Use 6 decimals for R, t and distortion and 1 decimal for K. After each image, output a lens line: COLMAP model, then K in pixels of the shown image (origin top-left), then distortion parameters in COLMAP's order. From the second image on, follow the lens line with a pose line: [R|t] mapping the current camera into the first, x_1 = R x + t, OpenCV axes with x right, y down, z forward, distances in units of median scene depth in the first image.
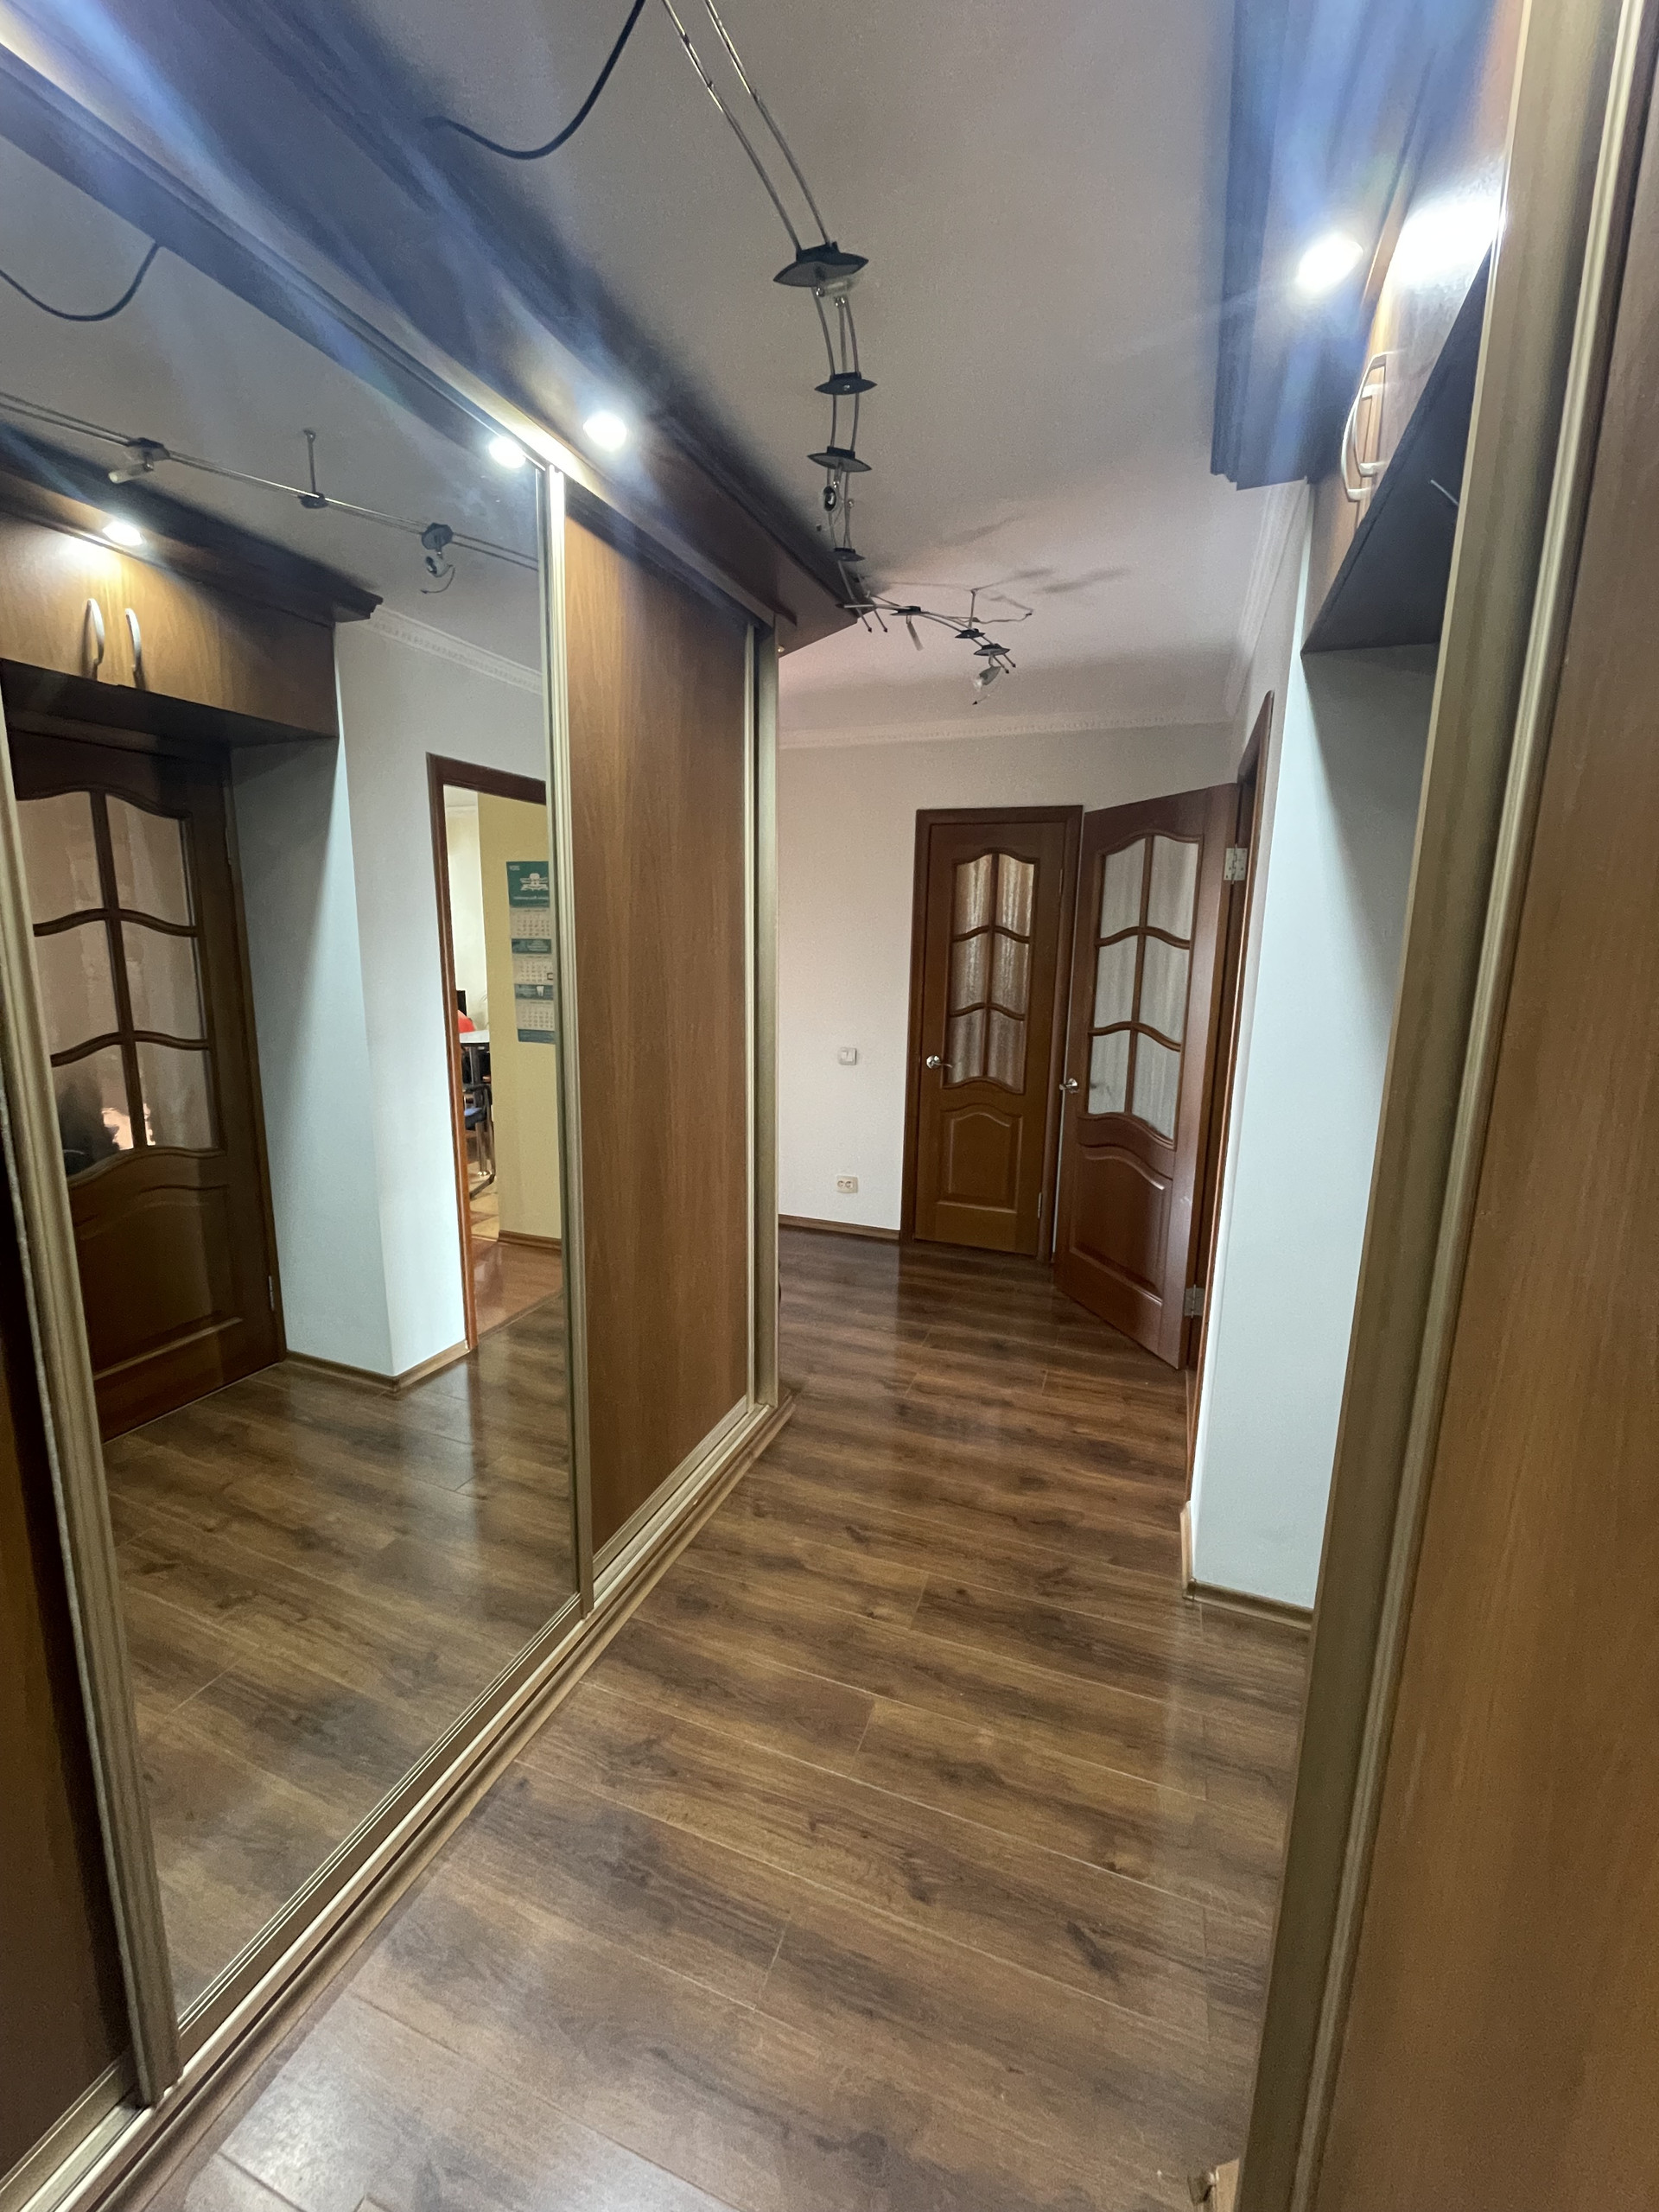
lens RADIAL K [[894.3, 0, 827.3], [0, 894.3, 1100.5], [0, 0, 1]] dist [-0.012432, 0.003606]
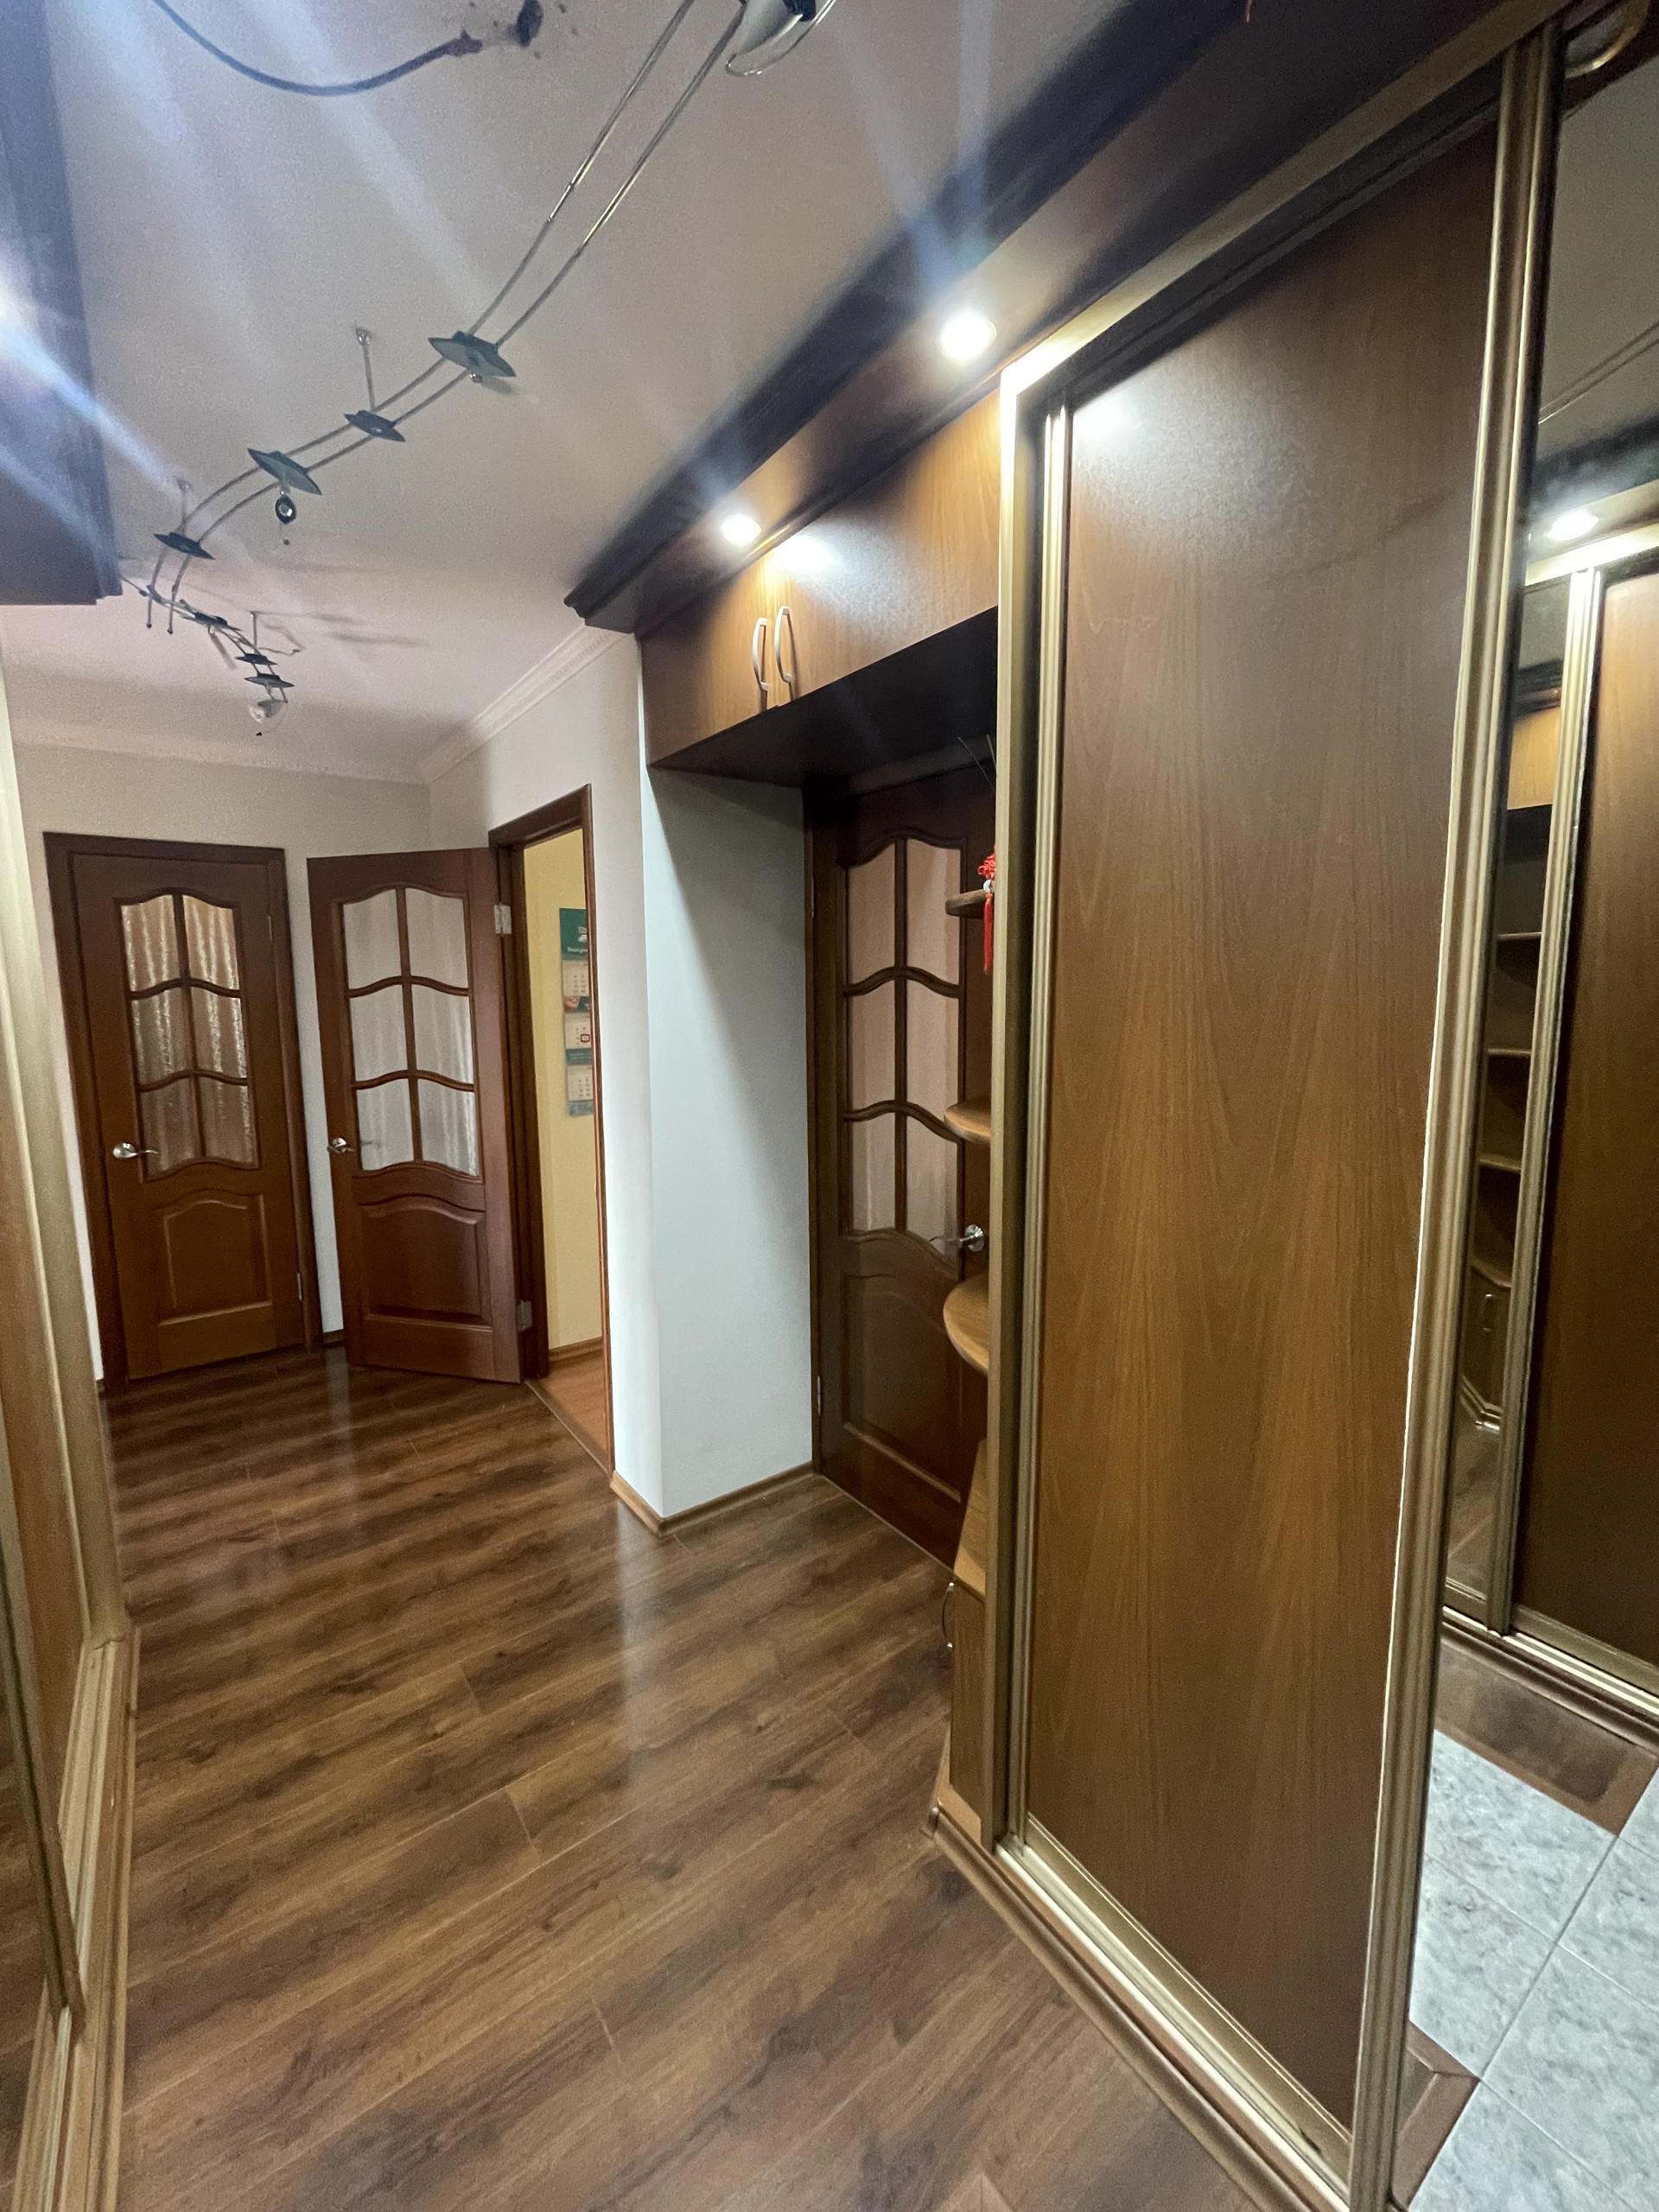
lens RADIAL K [[888.0, 0, 829.7], [0, 888.0, 1095.9], [0, 0, 1]] dist [-0.001879, 0.000006]
pose [[0.539098, -0.132253, 0.831795, -0.318108], [0.178795, 0.983056, 0.040423, -0.019206], [-0.823047, 0.126928, 0.553610, 0.075616]]
